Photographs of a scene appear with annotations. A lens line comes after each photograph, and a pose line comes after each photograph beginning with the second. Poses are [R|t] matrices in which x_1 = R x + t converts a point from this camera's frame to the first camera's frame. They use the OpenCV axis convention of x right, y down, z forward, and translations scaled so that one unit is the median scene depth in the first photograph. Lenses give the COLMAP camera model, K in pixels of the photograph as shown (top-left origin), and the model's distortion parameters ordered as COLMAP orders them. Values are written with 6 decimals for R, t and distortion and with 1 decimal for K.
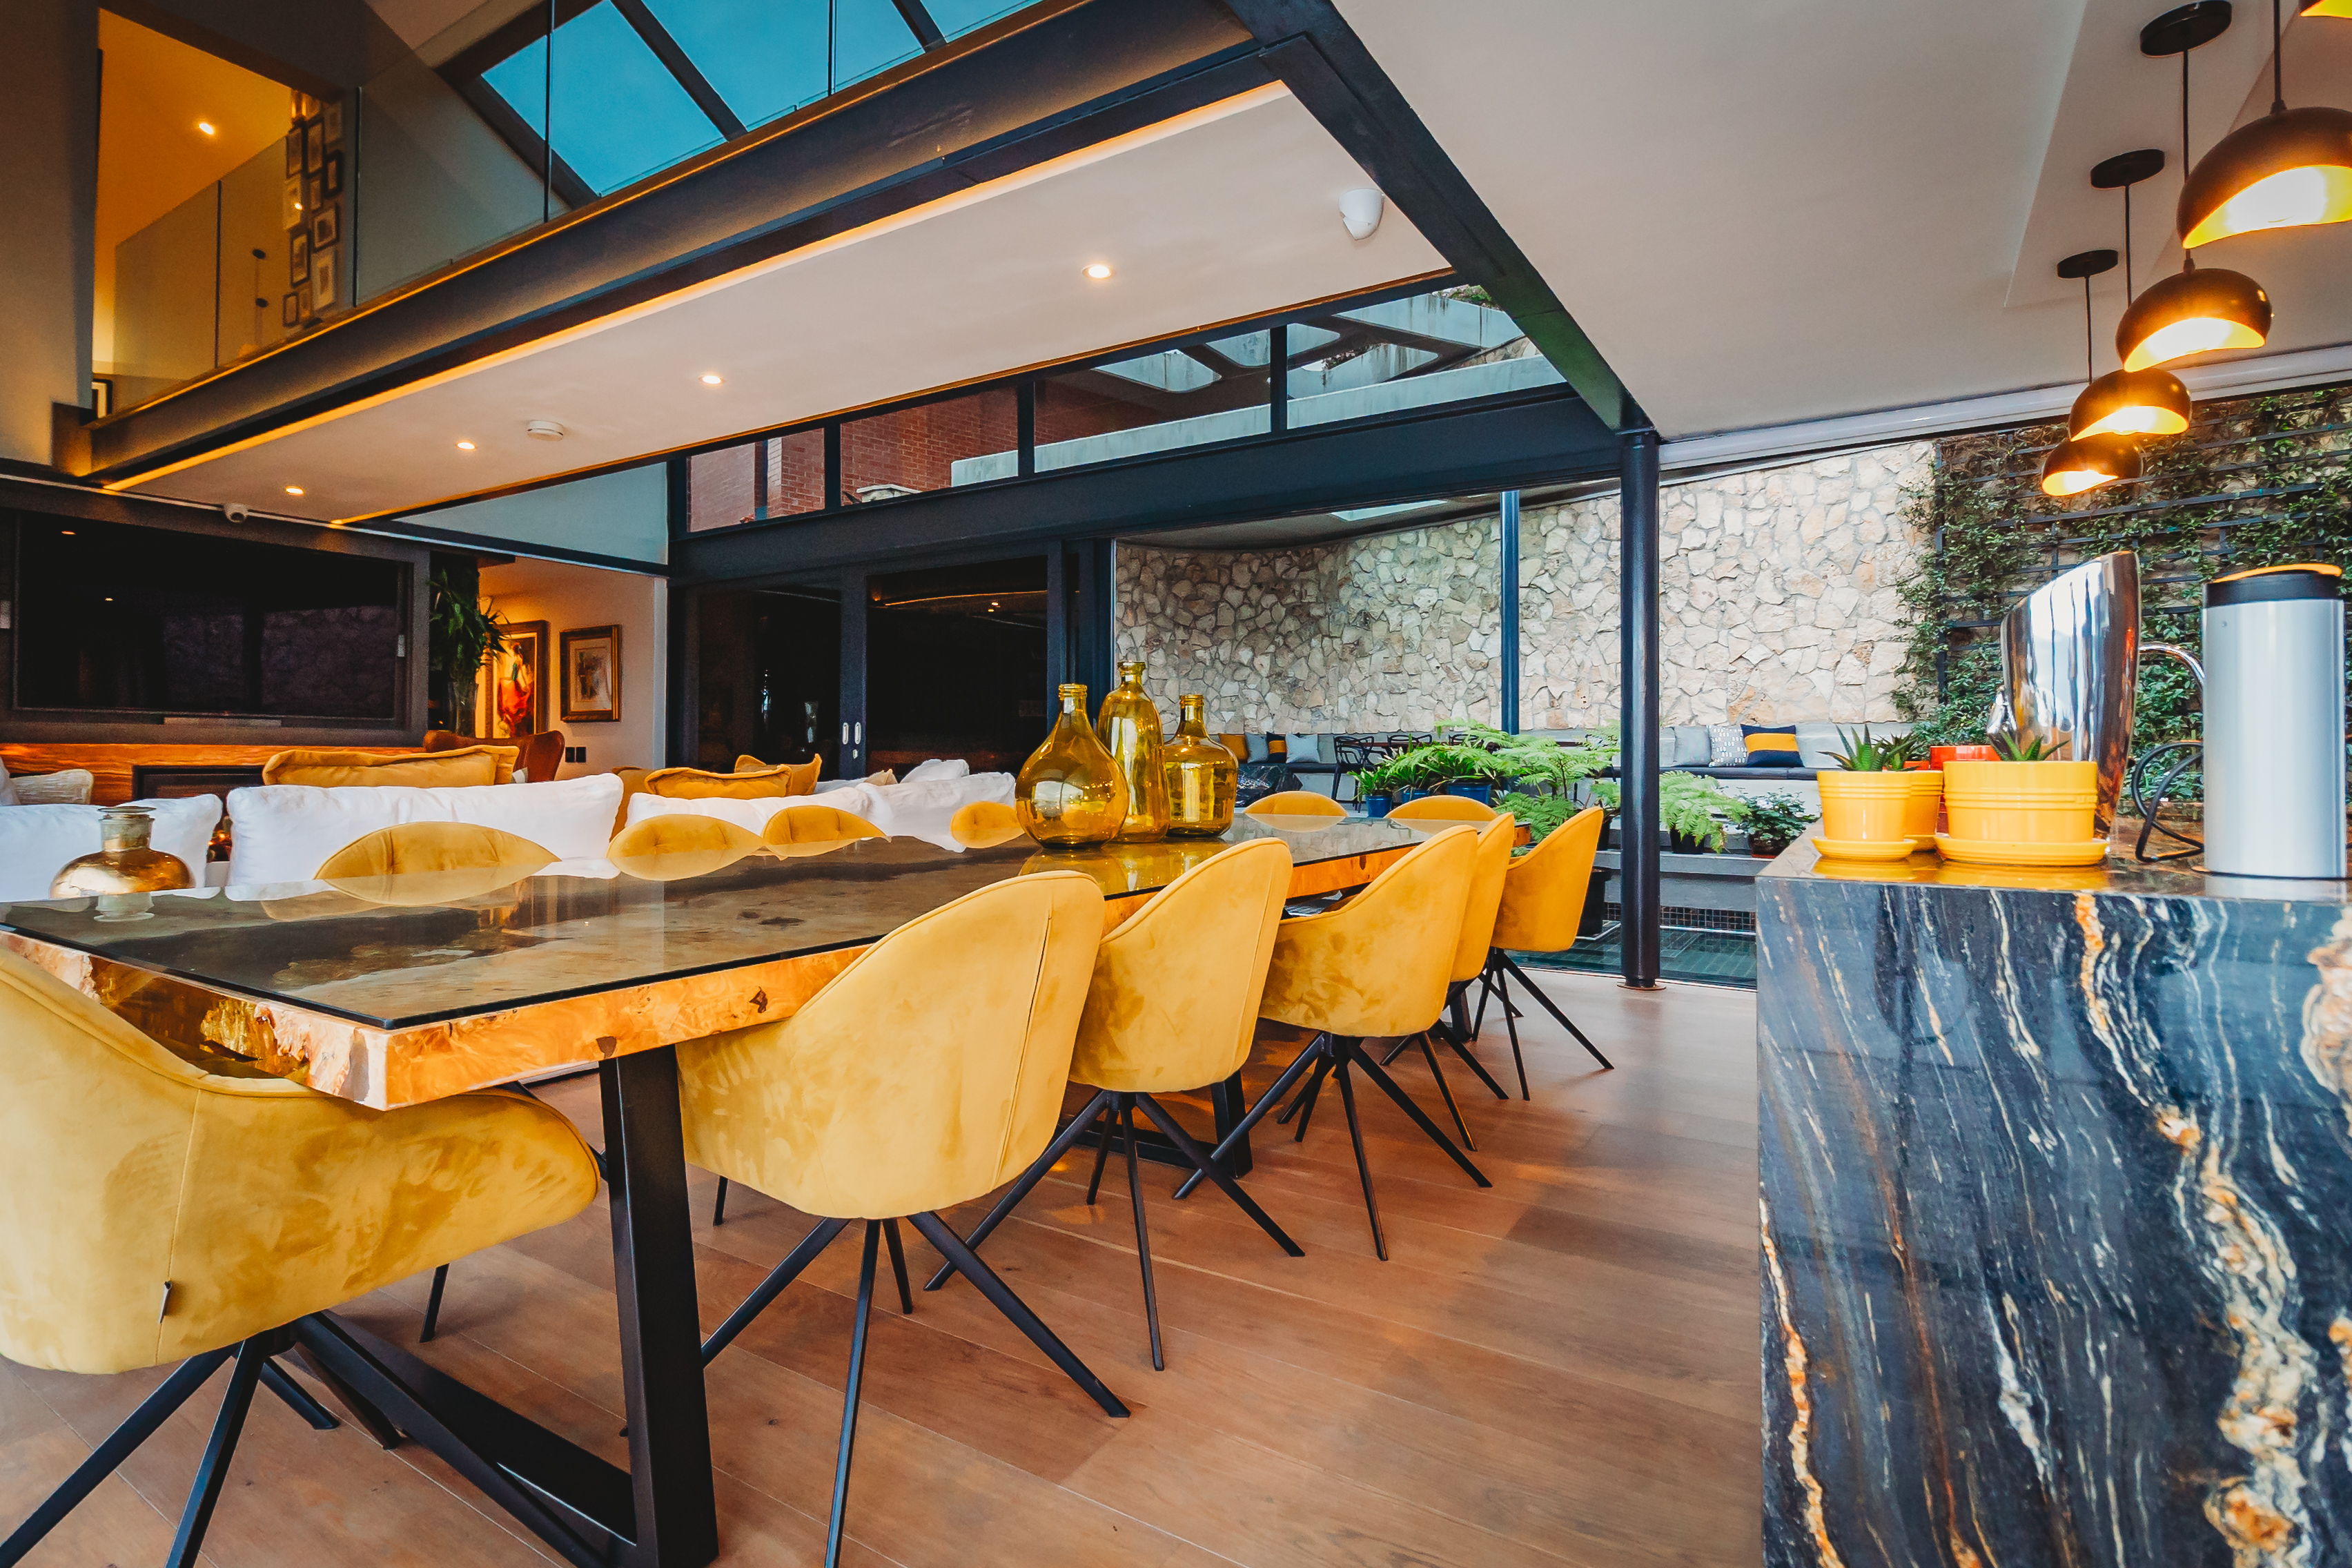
lens RADIAL K [[1106.7, 0, 1157.6], [0, 1106.7, 745.2], [0, 0, 1]] dist [0.000491, -0.000556]
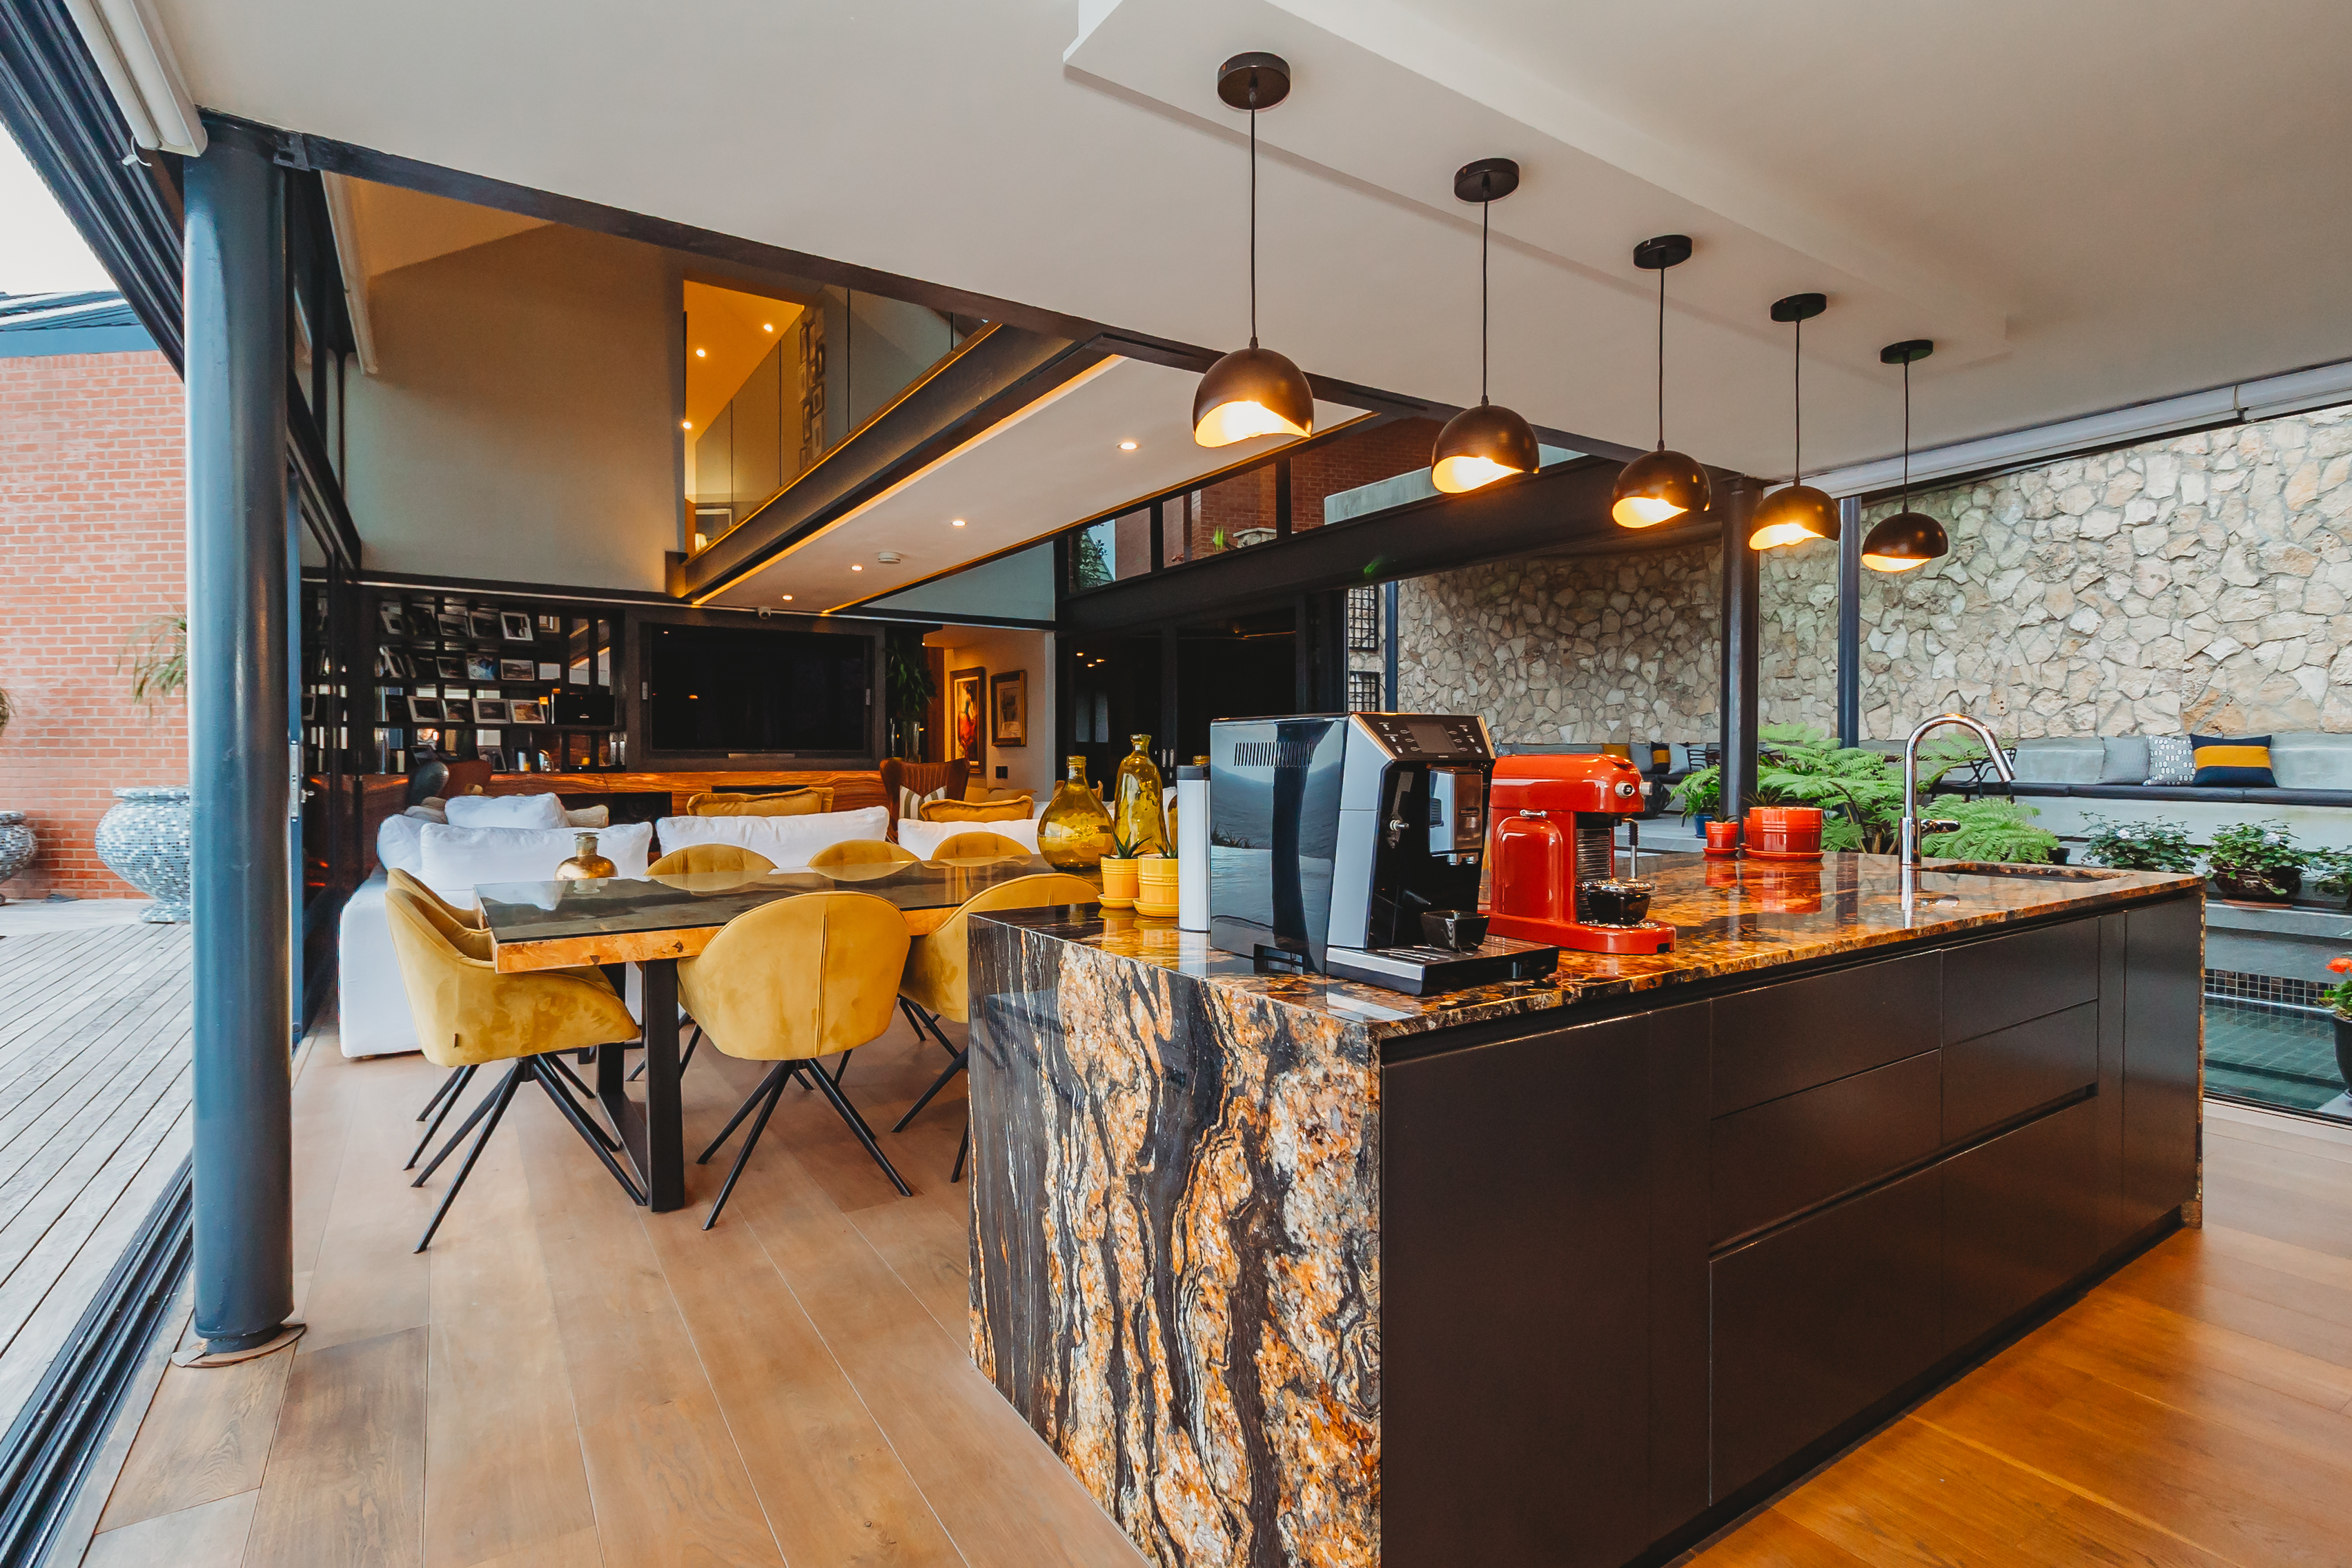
lens RADIAL K [[1106.7, 0, 1188.6], [0, 1106.7, 776.4], [0, 0, 1]] dist [0.000491, -0.000556]
pose [[0.911319, 0.001948, -0.411695, 0.177202], [0.010855, 0.999527, 0.028757, -0.018876], [0.411557, -0.030676, 0.910868, -0.067351]]
